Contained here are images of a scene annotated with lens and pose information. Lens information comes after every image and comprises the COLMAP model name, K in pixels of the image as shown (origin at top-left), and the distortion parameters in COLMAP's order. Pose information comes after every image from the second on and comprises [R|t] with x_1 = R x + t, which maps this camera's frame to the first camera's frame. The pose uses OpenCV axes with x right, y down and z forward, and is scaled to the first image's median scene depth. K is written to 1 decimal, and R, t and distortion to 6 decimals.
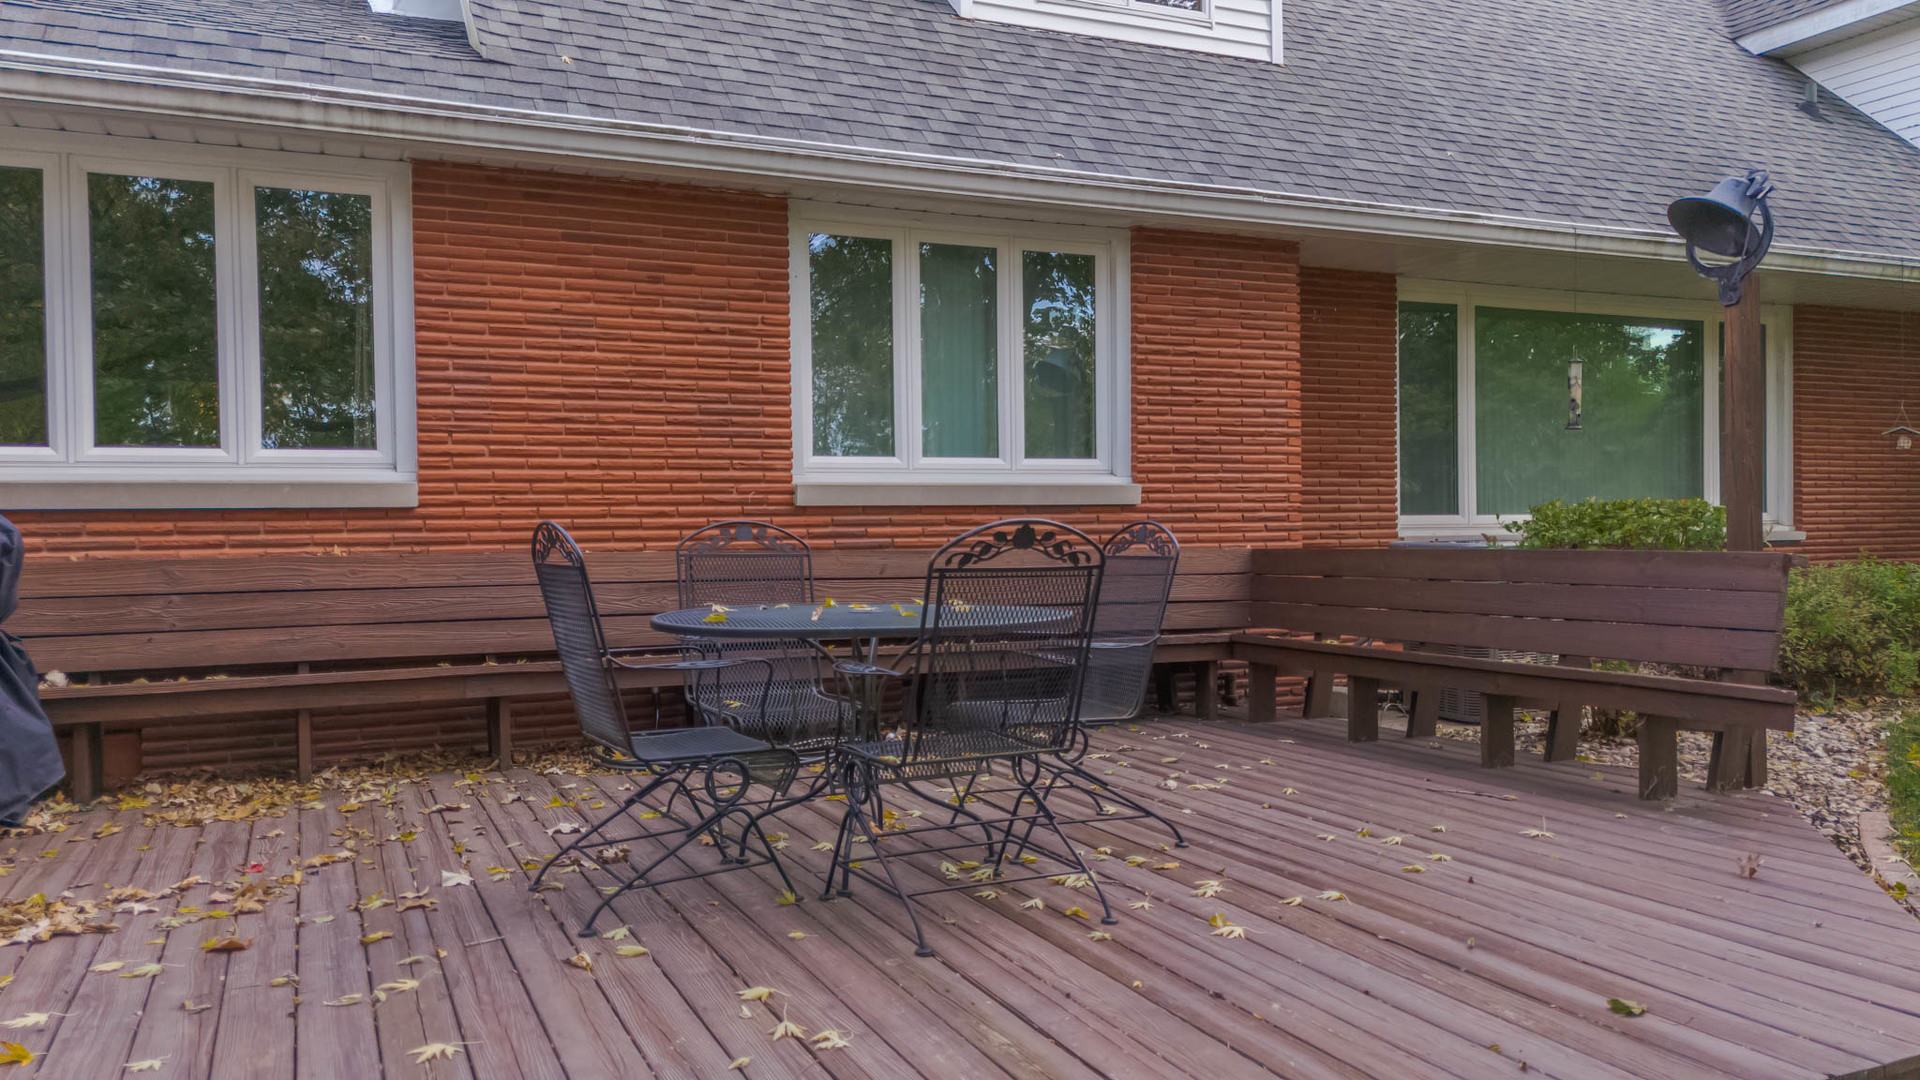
lens RADIAL K [[1436.6, 0, 960.9], [0, 1436.6, 548.0], [0, 0, 1]] dist [0.056543, -0.006001]
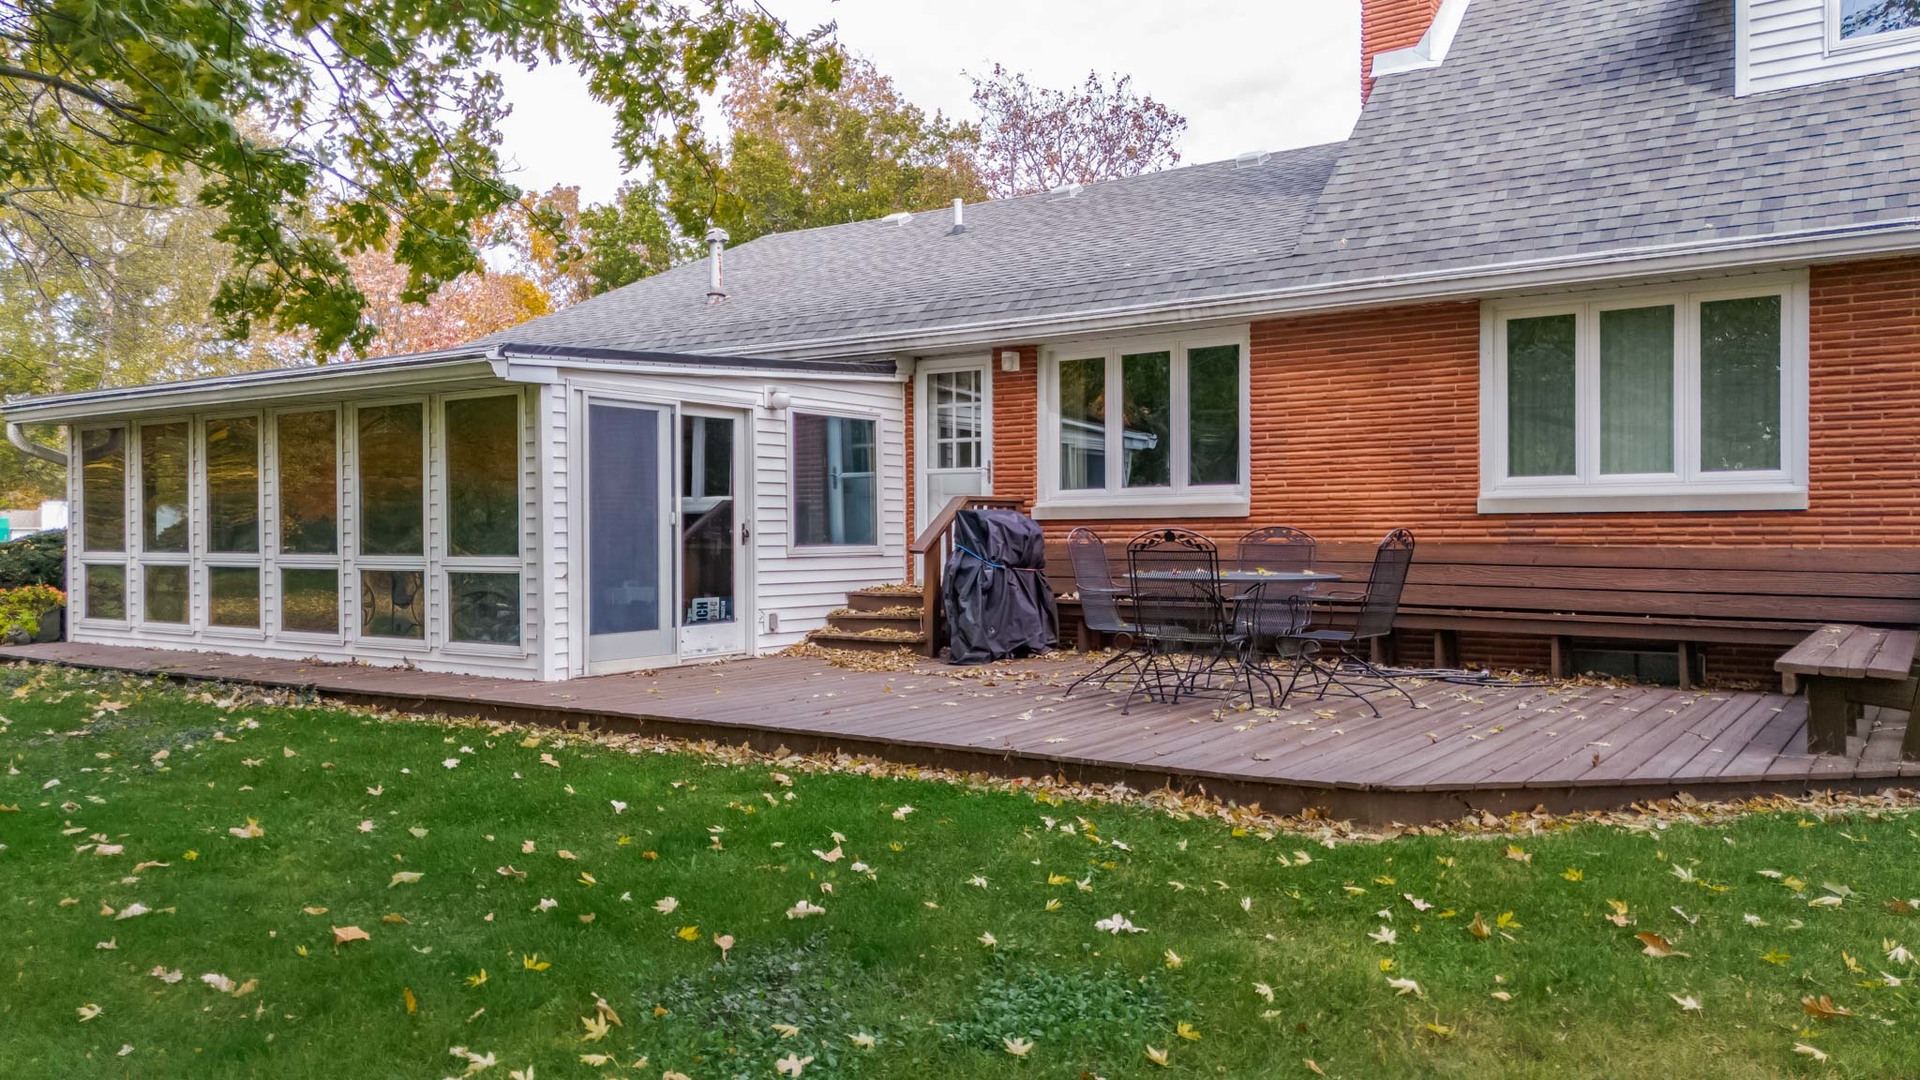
lens RADIAL K [[1436.6, 0, 957.6], [0, 1436.6, 531.7], [0, 0, 1]] dist [0.056543, -0.006001]
pose [[0.507262, 0.006939, -0.861764, 0.859270], [-0.012364, 0.999923, 0.000774, -0.005784], [0.861703, 0.010262, 0.507309, -0.185210]]
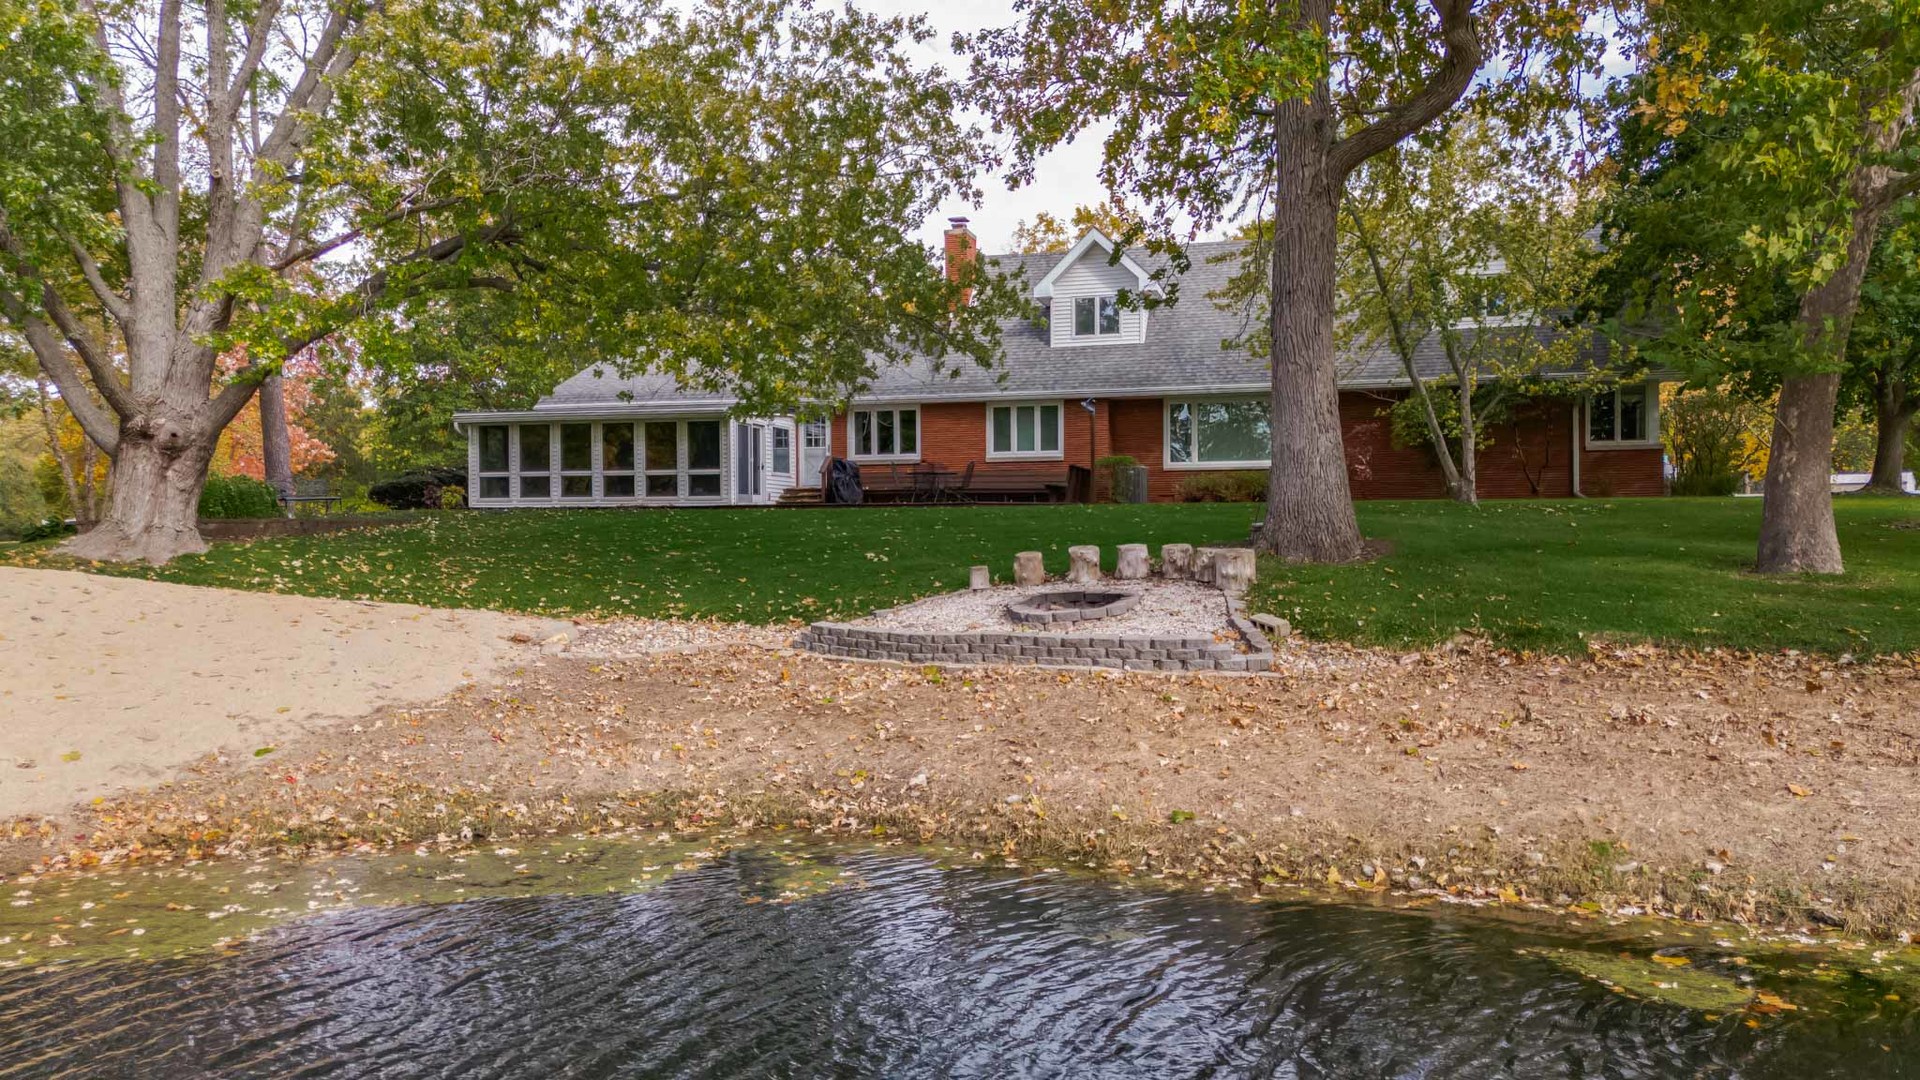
lens RADIAL K [[1436.6, 0, 964.1], [0, 1436.6, 539.0], [0, 0, 1]] dist [0.056543, -0.006001]
pose [[0.785612, 0.007973, -0.618668, 2.957374], [-0.011697, 0.999930, -0.001967, 0.254206], [0.618609, 0.008782, 0.785650, -3.036014]]
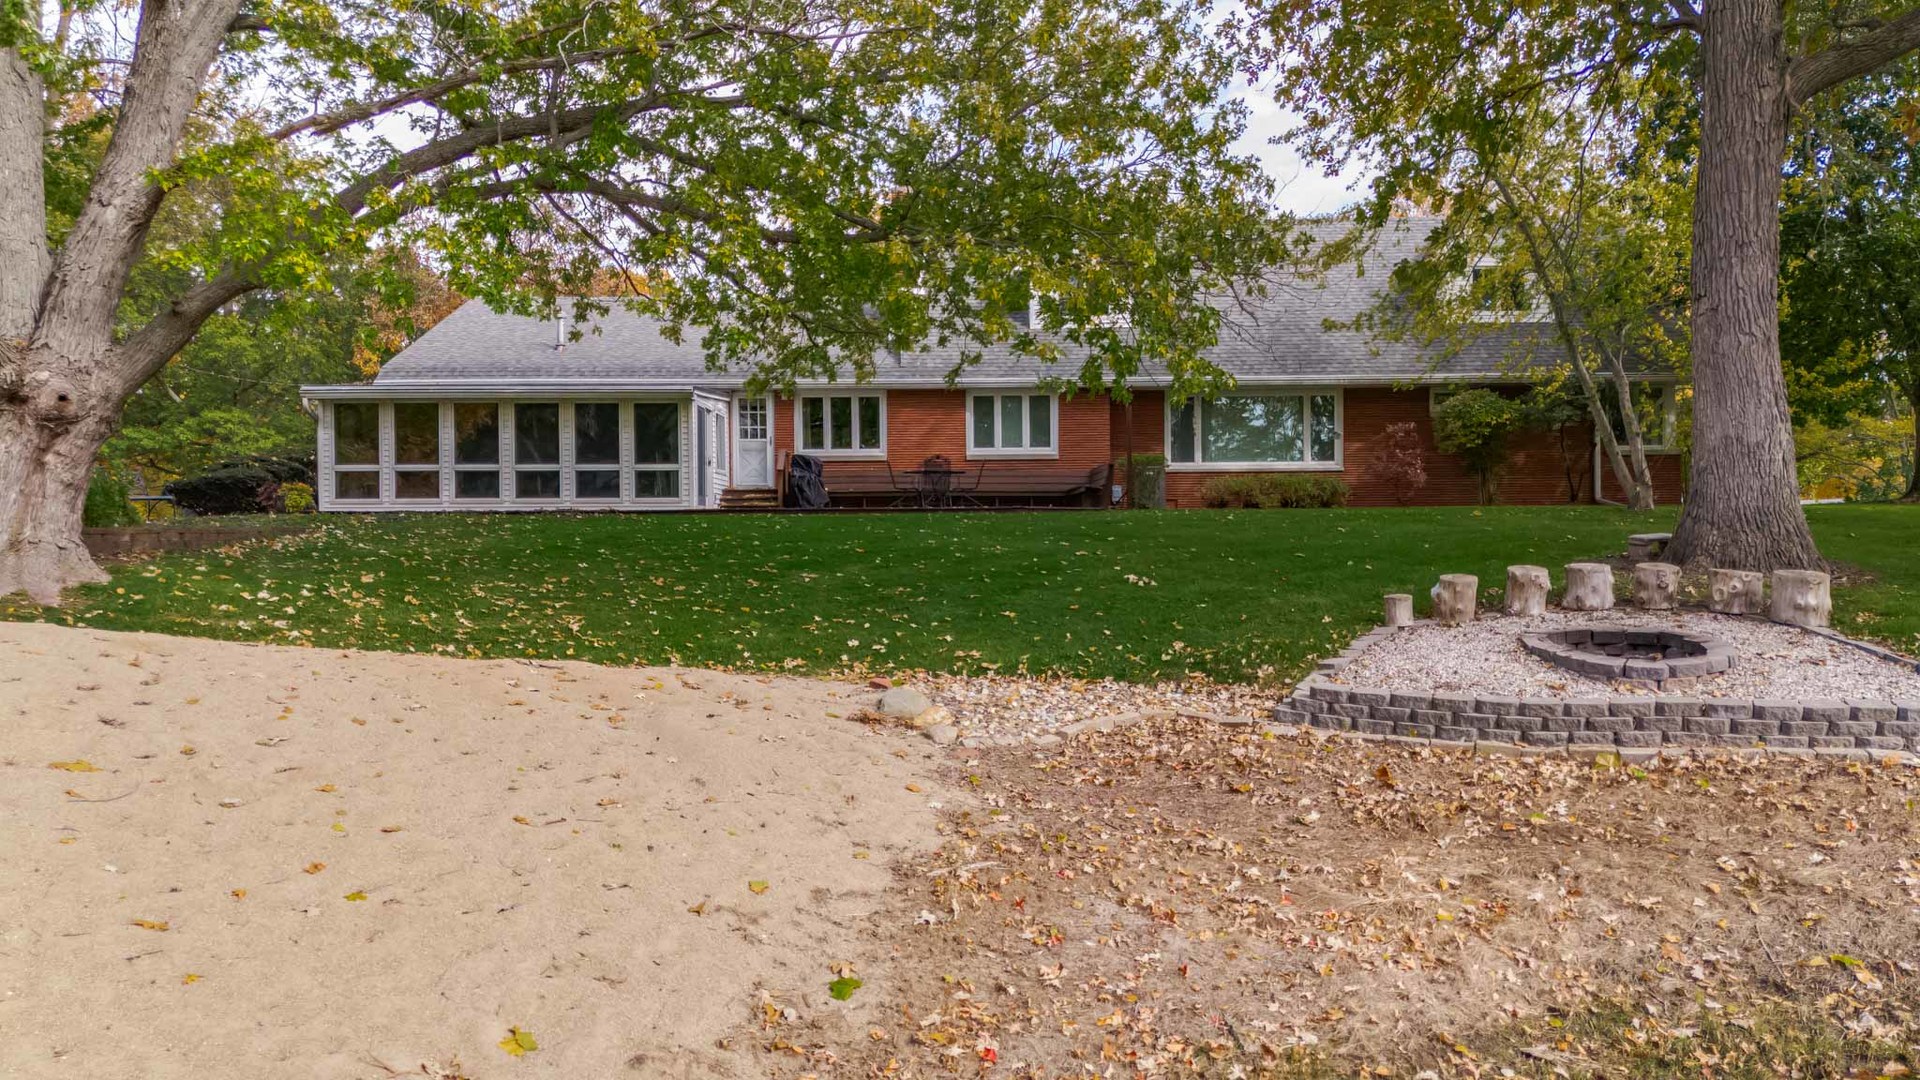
lens RADIAL K [[1436.6, 0, 961.4], [0, 1436.6, 546.8], [0, 0, 1]] dist [0.056543, -0.006001]
pose [[0.916744, 0.006807, -0.399417, 1.596301], [-0.008334, 0.999963, -0.002088, 0.242427], [0.399388, 0.005243, 0.916767, -2.975627]]
